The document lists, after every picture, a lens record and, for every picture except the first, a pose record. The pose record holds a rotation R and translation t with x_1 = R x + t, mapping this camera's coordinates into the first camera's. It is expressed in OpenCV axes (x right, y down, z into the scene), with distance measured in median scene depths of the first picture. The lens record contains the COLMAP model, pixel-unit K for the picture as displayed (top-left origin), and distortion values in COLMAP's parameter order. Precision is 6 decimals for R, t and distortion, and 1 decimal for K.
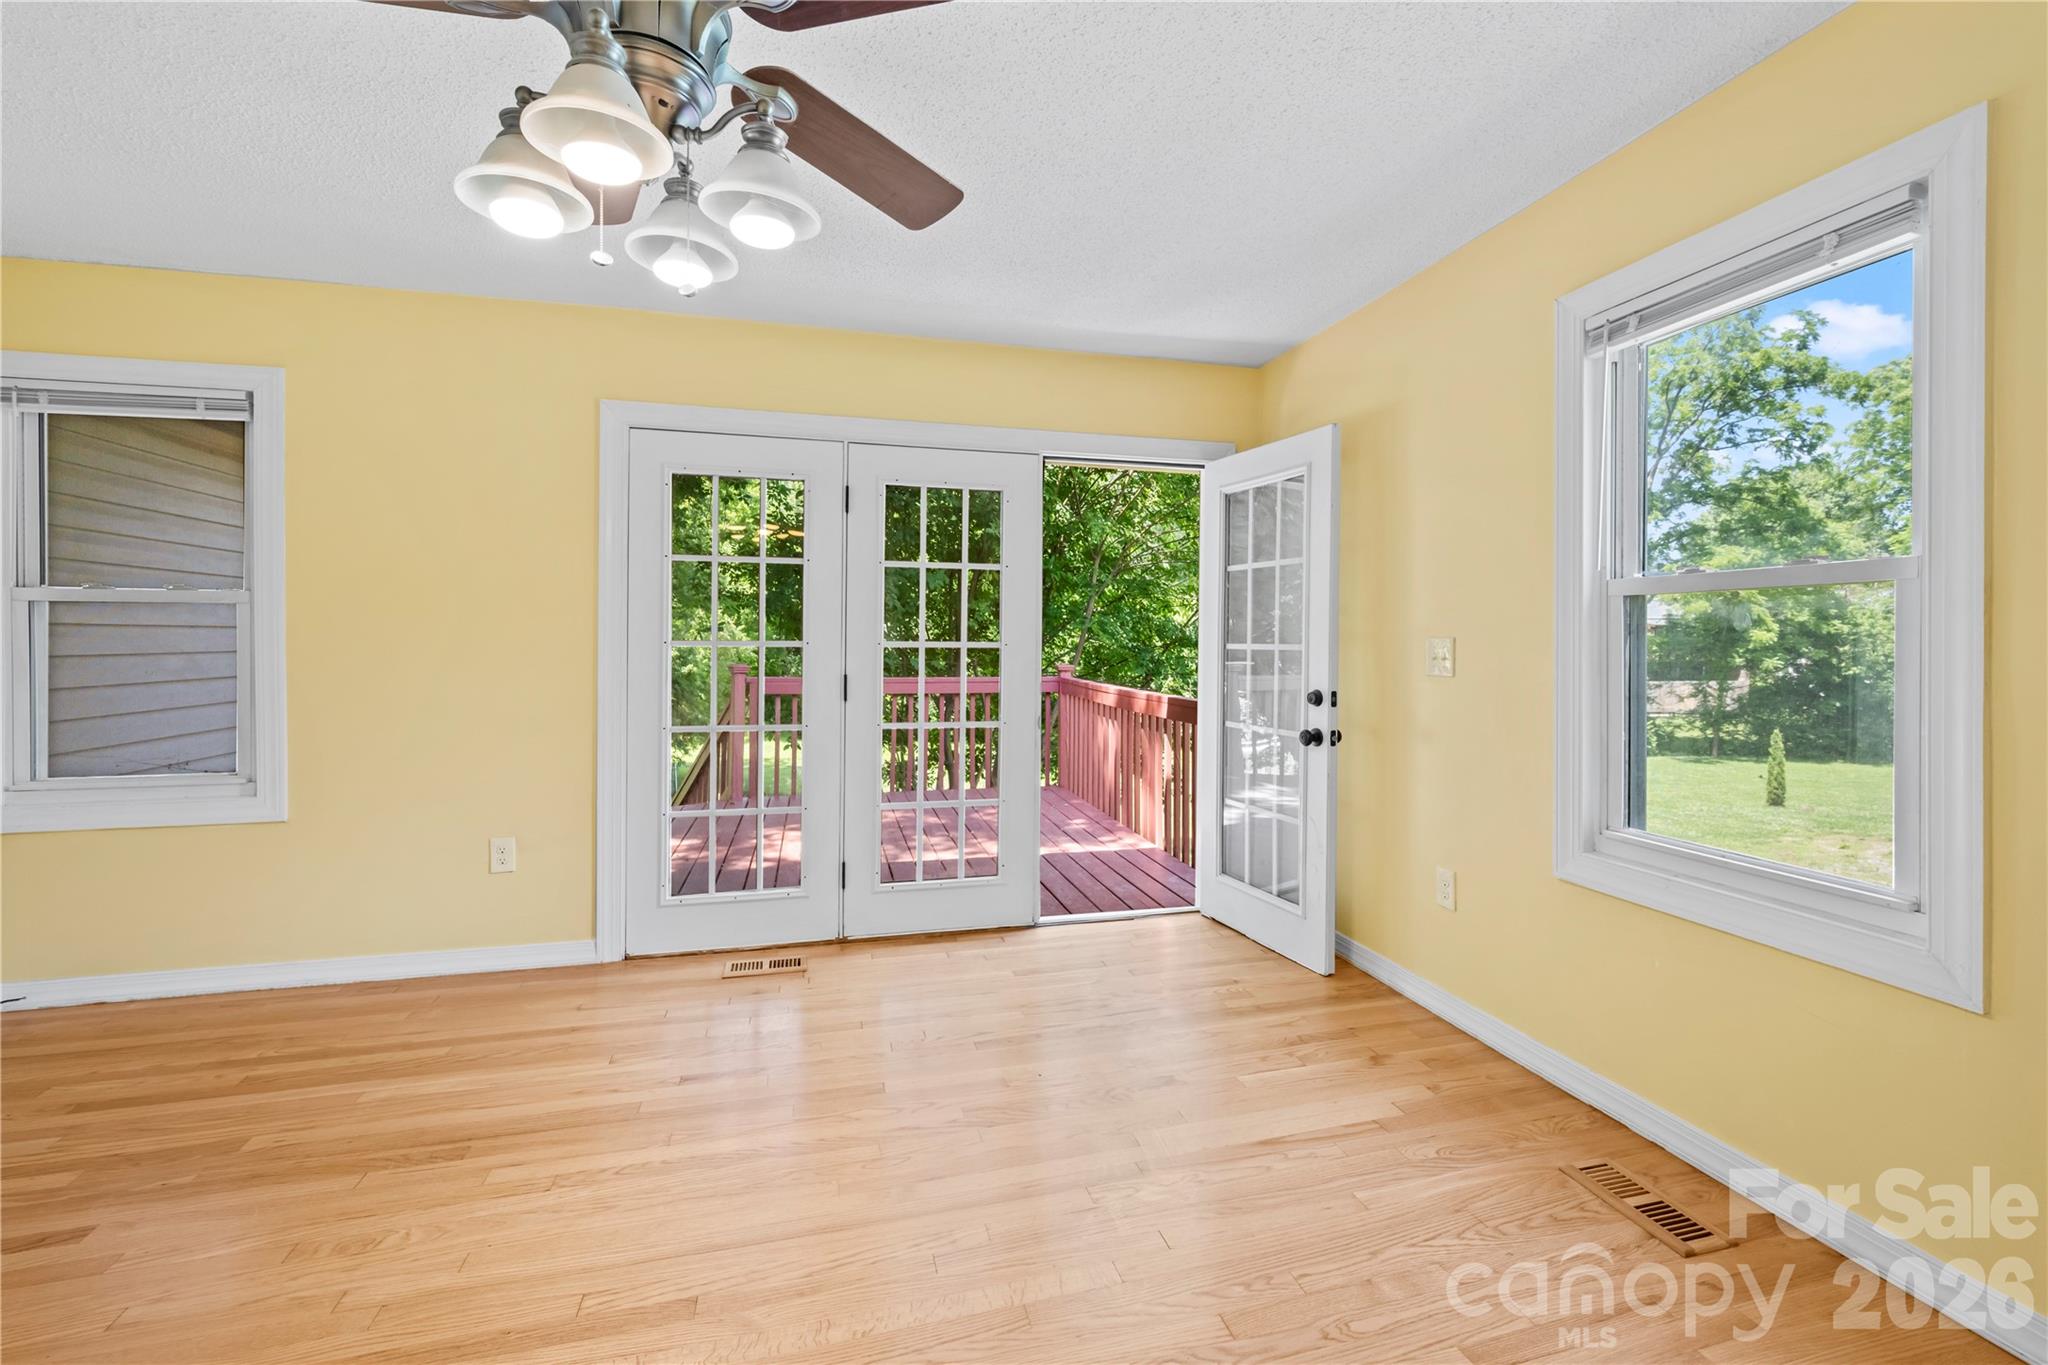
lens RADIAL K [[873.8, 0, 1013.9], [0, 873.8, 647.3], [0, 0, 1]] dist [0.000927, 0.000035]
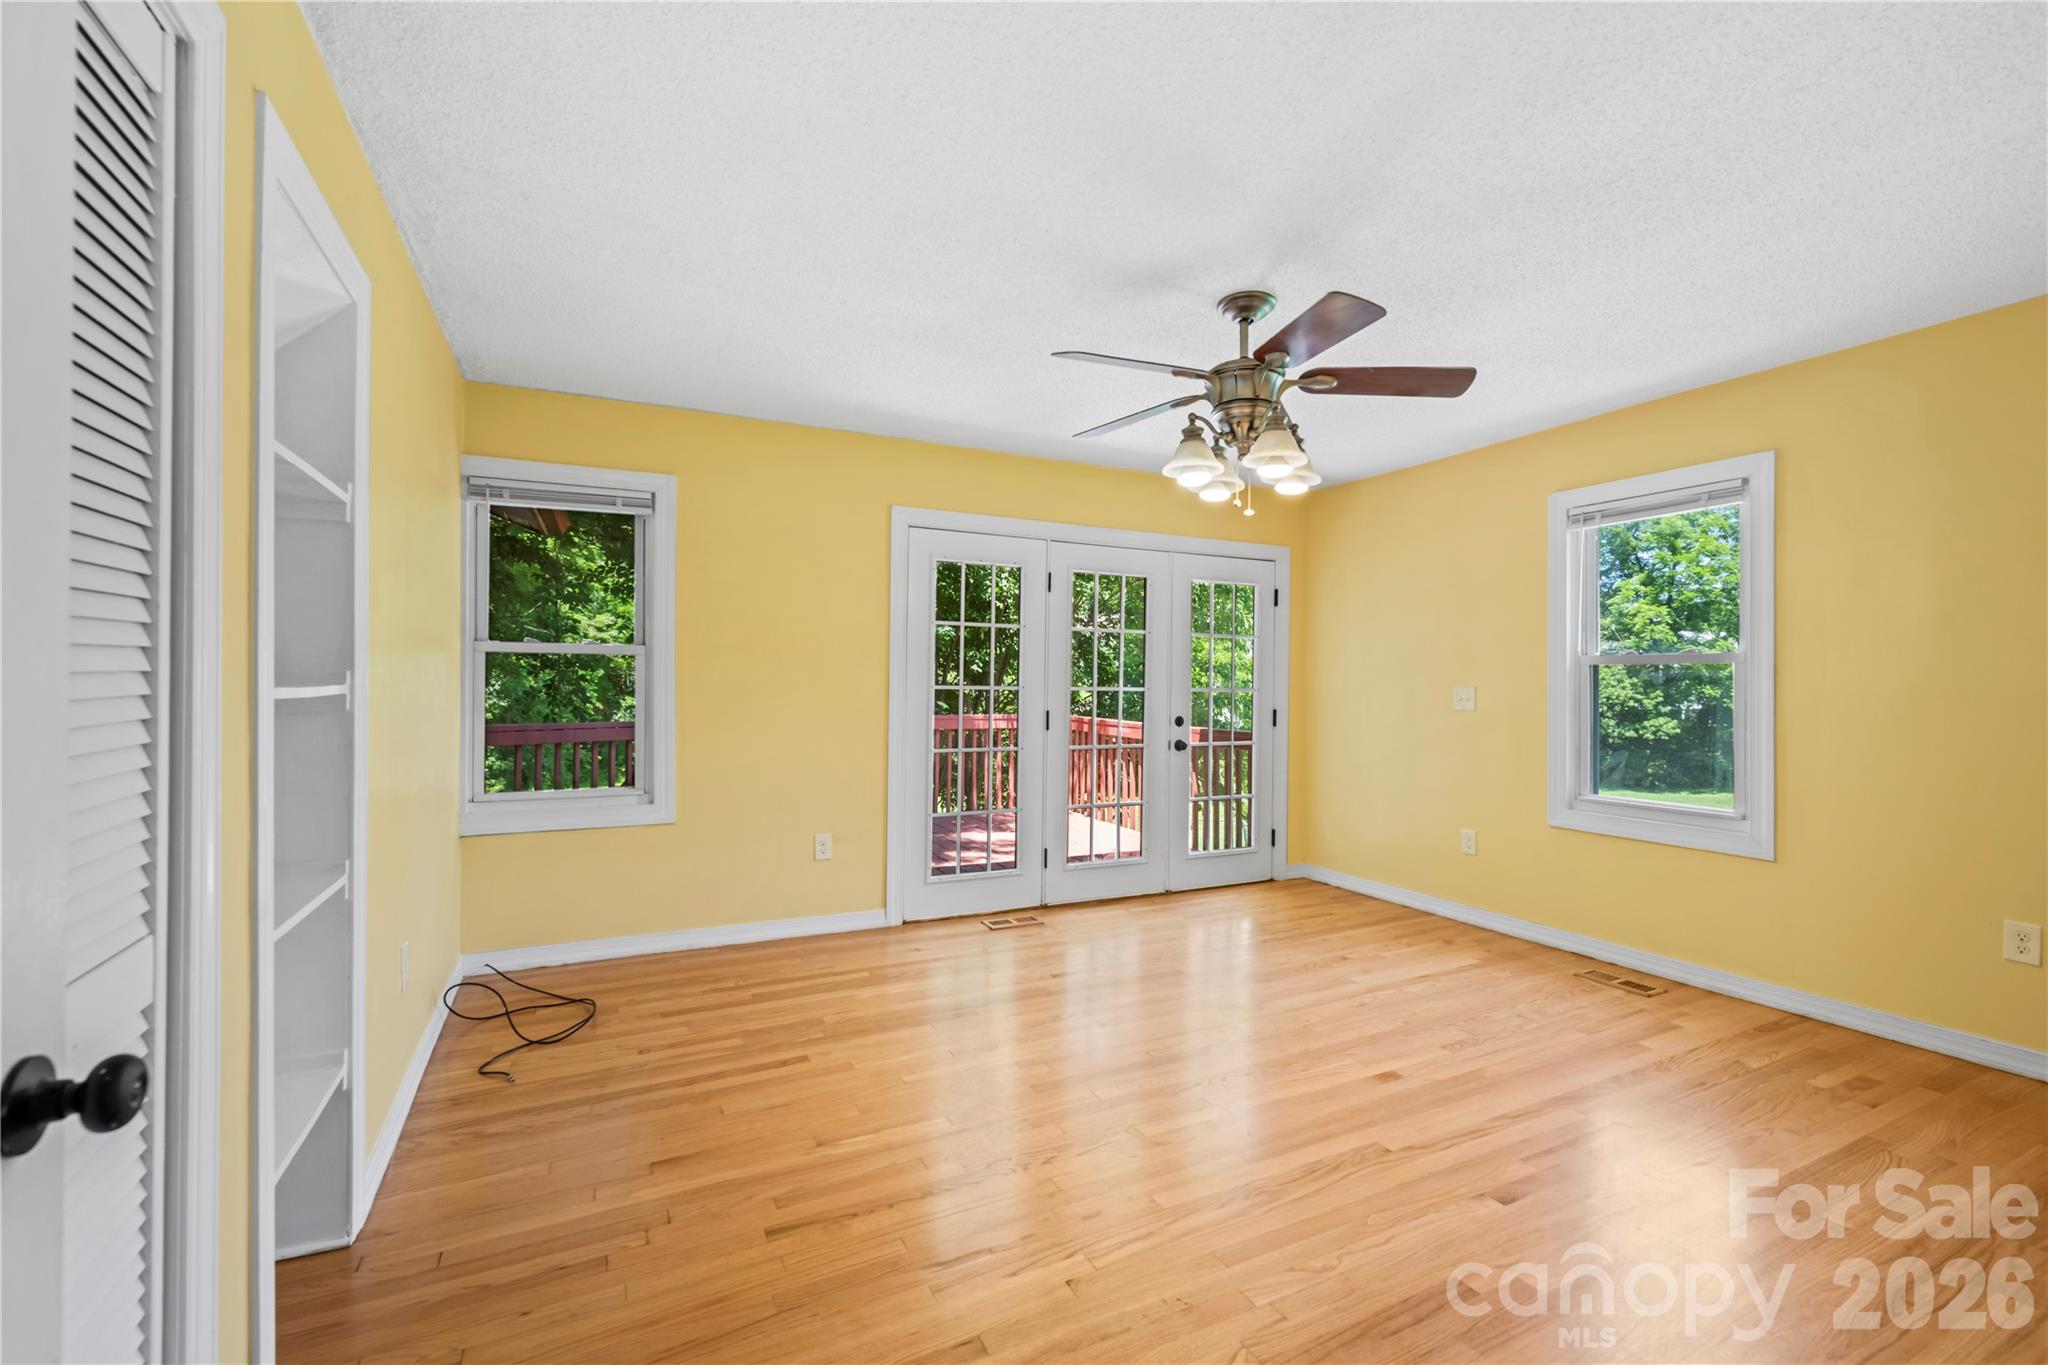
lens RADIAL K [[873.8, 0, 1031.8], [0, 873.8, 681.5], [0, 0, 1]] dist [0.000927, 0.000035]
pose [[0.978929, 0.006053, 0.204111, -0.595353], [-0.004796, 0.999966, -0.006650, -0.006294], [-0.204144, 0.005531, 0.978925, -0.395091]]
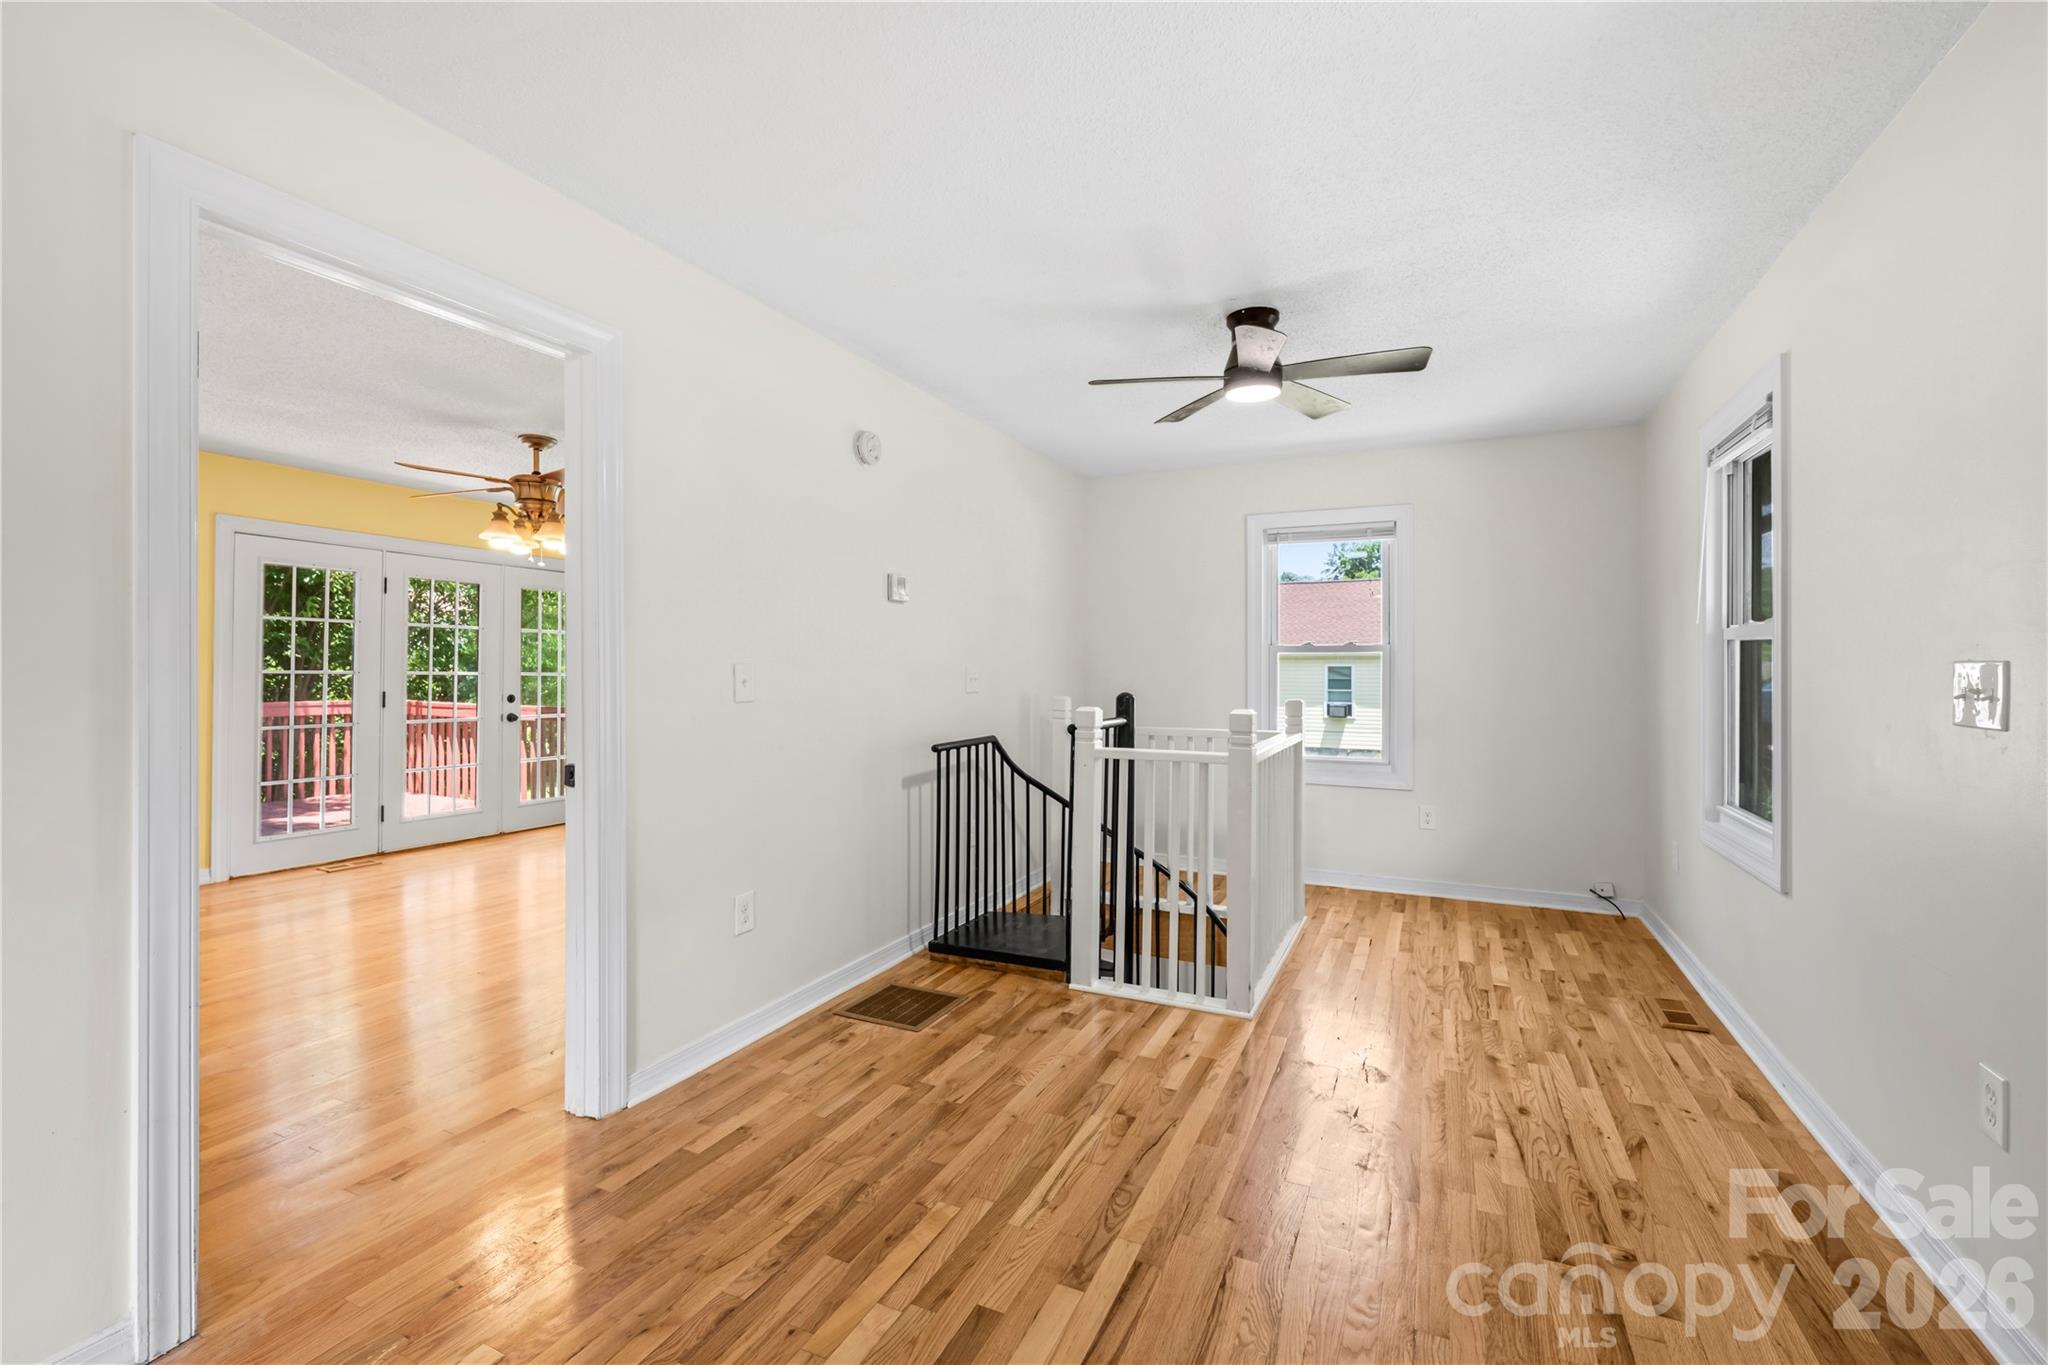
lens RADIAL K [[873.8, 0, 1021.5], [0, 873.8, 673.3], [0, 0, 1]] dist [0.000927, 0.000035]
pose [[0.645192, 0.001702, 0.764019, -0.812280], [0.001972, 0.999990, -0.003892, 0.005916], [-0.764018, 0.004018, 0.645183, -1.179577]]
